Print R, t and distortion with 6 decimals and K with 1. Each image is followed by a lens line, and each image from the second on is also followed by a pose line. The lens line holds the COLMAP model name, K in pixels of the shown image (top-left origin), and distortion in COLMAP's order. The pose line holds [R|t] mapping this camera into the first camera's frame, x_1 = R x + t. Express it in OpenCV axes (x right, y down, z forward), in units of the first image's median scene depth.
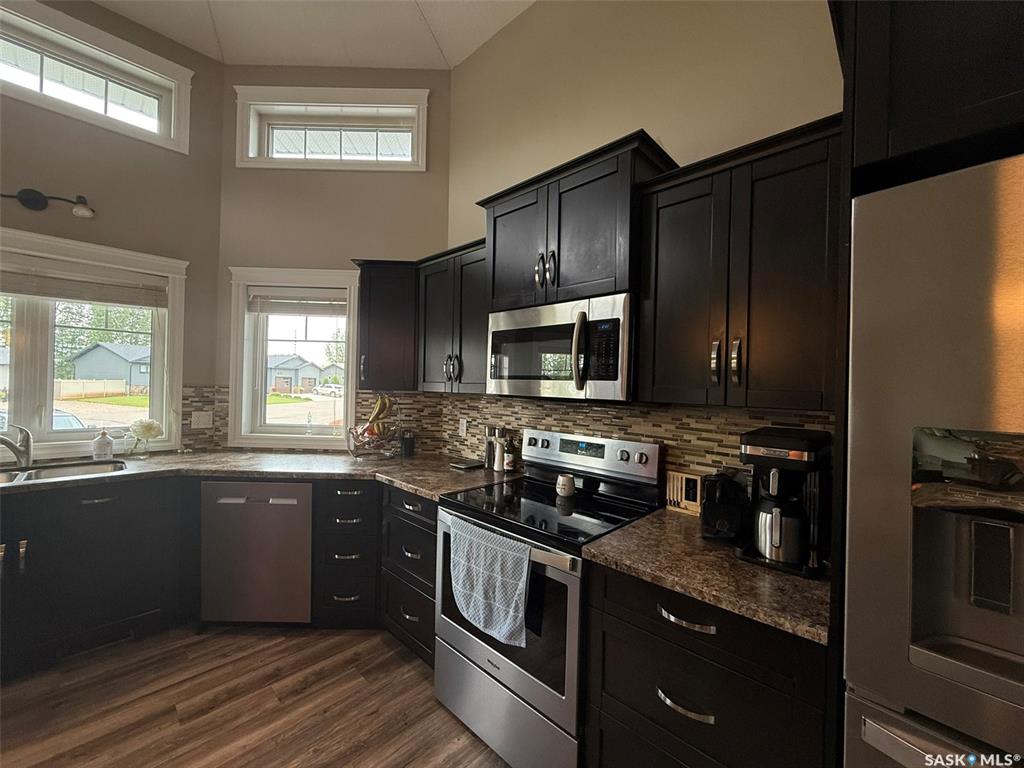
lens RADIAL K [[407.6, 0, 508.4], [0, 407.6, 384.1], [0, 0, 1]] dist [0.001034, -0.000098]
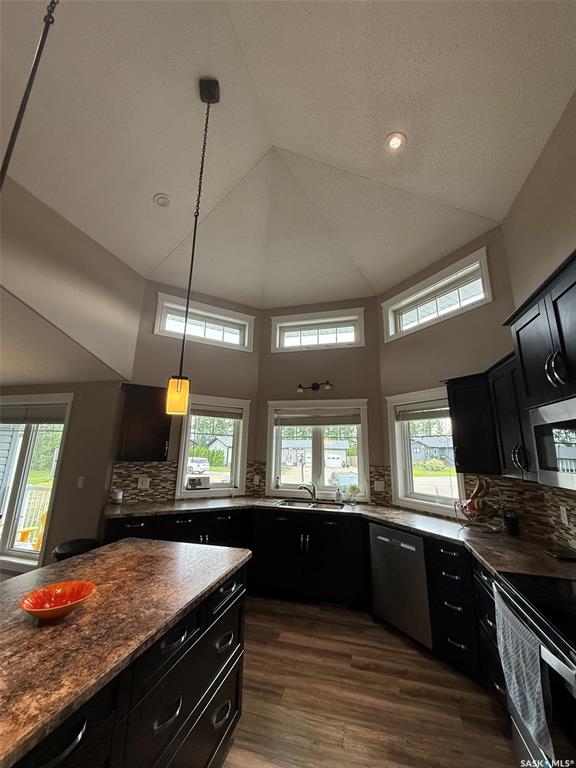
lens RADIAL K [[305.7, 0, 288.5], [0, 305.7, 381.0], [0, 0, 1]] dist [0.001034, -0.000098]
pose [[0.479359, -0.209957, -0.852135, 0.315949], [-0.007710, 0.969917, -0.243314, -0.031181], [0.877585, 0.123205, 0.463319, -0.003873]]
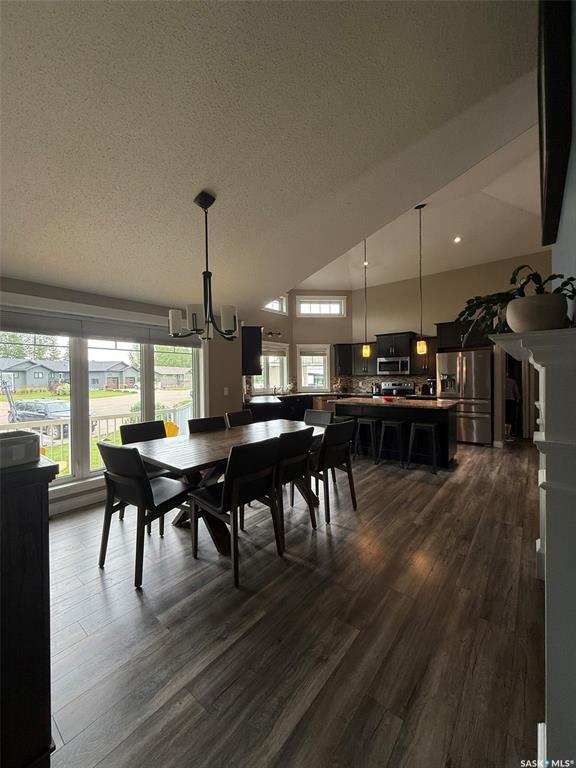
lens RADIAL K [[305.7, 0, 288.5], [0, 305.7, 381.0], [0, 0, 1]] dist [0.001034, -0.000098]
pose [[0.996034, -0.038702, 0.080116, -1.166604], [0.037432, 0.999150, 0.017285, -0.002076], [-0.080717, -0.014217, 0.996636, -2.113806]]
